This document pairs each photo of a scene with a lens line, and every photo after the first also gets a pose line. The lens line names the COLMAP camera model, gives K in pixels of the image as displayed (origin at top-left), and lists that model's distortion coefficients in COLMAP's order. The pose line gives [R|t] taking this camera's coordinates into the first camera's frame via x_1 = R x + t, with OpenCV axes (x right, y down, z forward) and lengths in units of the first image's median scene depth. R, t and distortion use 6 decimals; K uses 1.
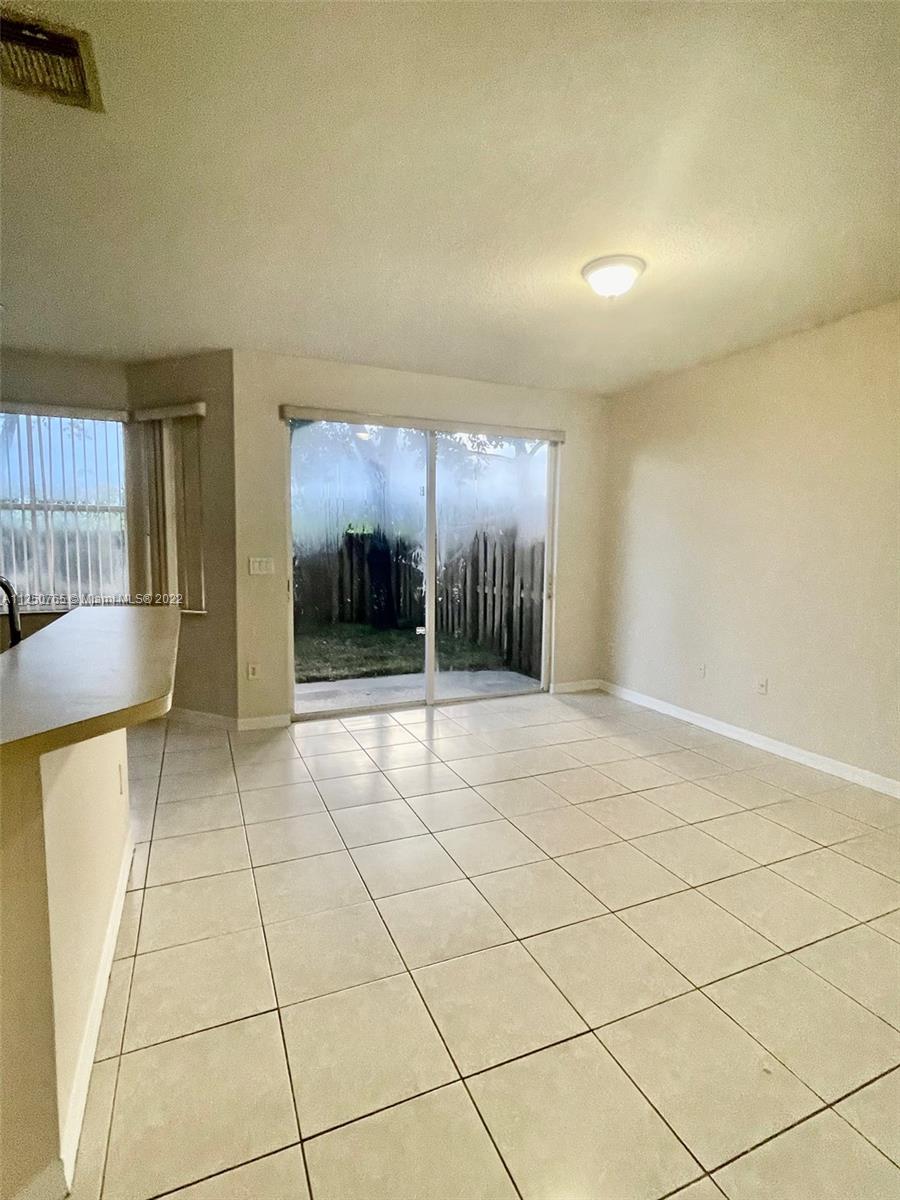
lens RADIAL K [[582.6, 0, 445.4], [0, 582.6, 595.8], [0, 0, 1]] dist [0.001935, -0.000180]
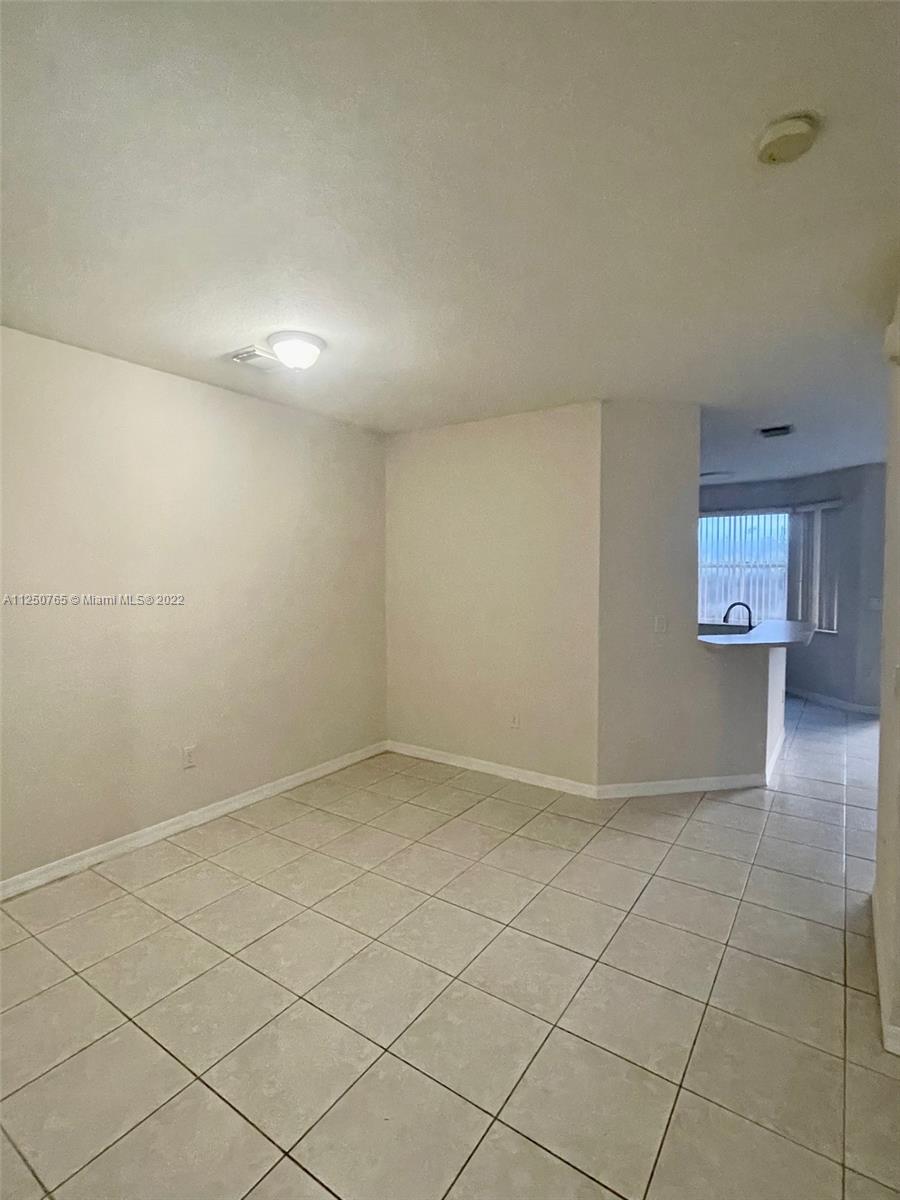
lens RADIAL K [[597.1, 0, 447.9], [0, 597.1, 575.7], [0, 0, 1]] dist [0.003226, -0.000330]
pose [[0.529008, -0.004504, -0.848605, 0.380107], [-0.070827, 0.996263, -0.049441, 0.028421], [0.845656, 0.086258, 0.526712, -0.704478]]
